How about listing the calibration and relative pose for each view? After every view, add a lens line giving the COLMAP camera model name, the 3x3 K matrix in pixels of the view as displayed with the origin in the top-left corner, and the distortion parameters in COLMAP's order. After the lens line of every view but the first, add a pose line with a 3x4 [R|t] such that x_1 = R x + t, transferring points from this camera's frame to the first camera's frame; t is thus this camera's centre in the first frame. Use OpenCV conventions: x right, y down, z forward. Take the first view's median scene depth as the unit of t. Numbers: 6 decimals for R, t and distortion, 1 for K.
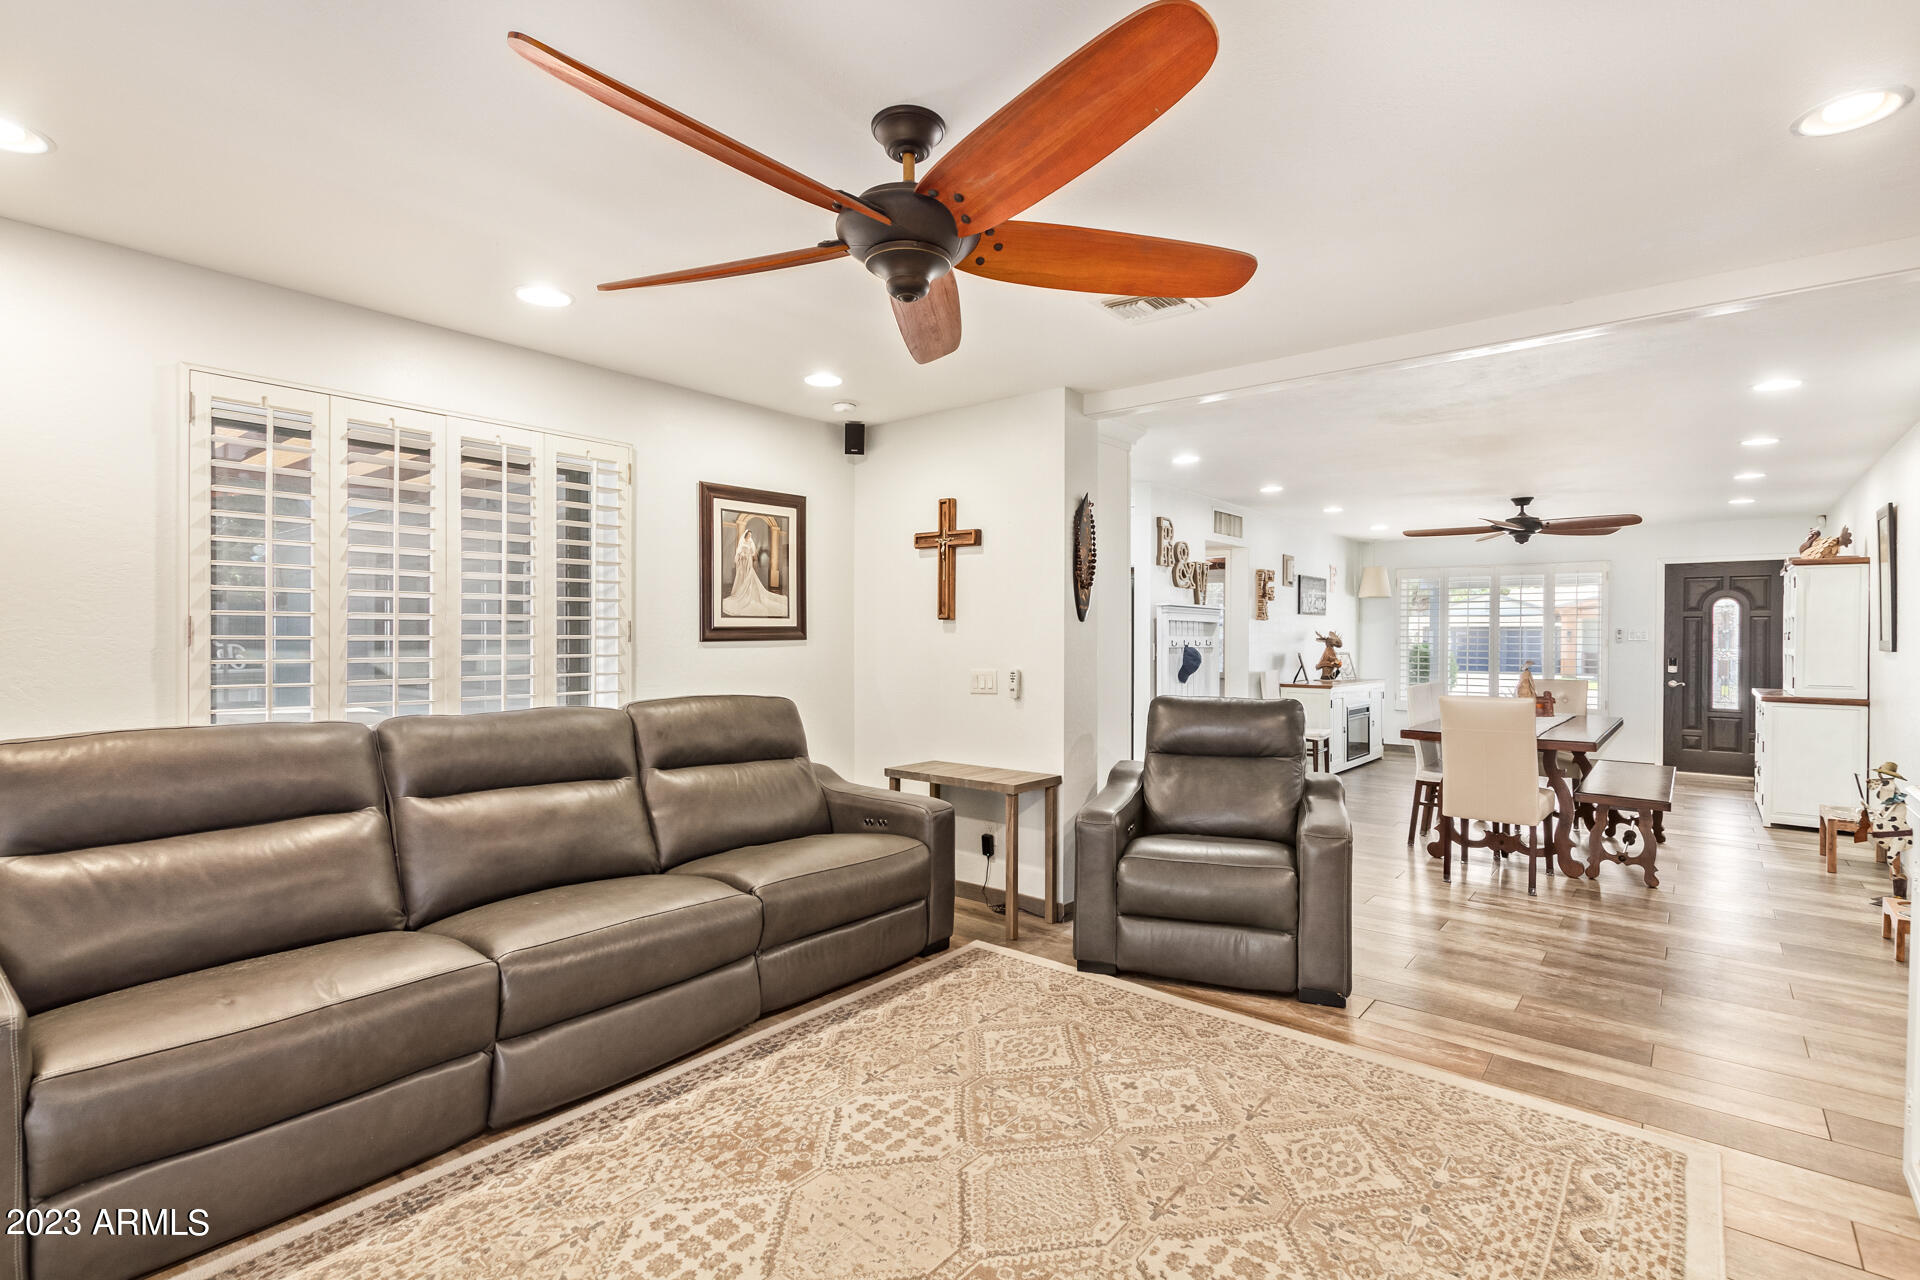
lens RADIAL K [[929.1, 0, 953.6], [0, 929.1, 632.0], [0, 0, 1]] dist [0.014184, -0.000761]
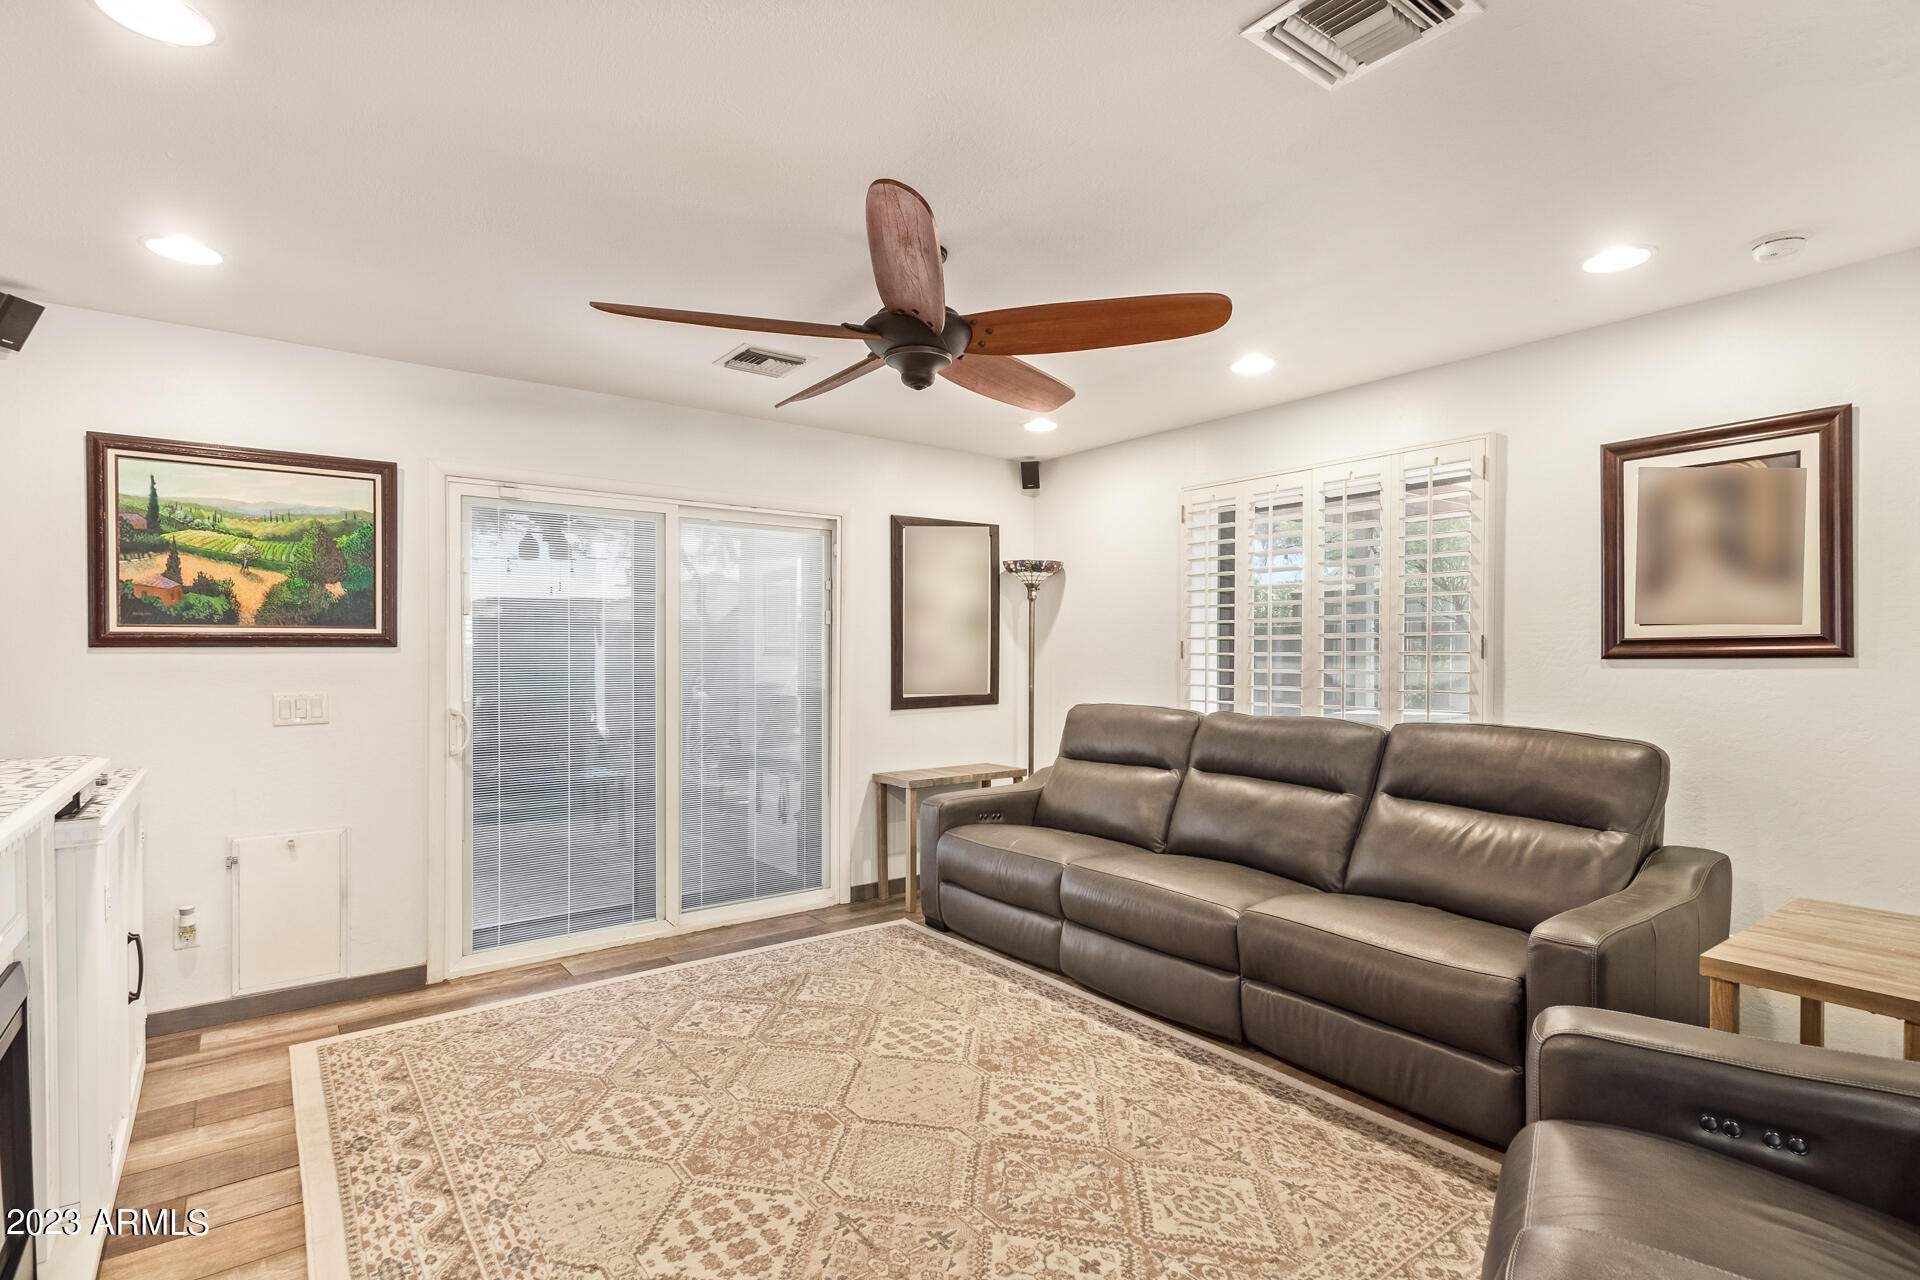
lens RADIAL K [[929.1, 0, 955.8], [0, 929.1, 656.0], [0, 0, 1]] dist [0.014184, -0.000761]
pose [[-0.248457, -0.000388, -0.968643, 0.846142], [0.005087, 0.999986, -0.001706, 0.009306], [0.968630, -0.005352, -0.248451, 0.992811]]
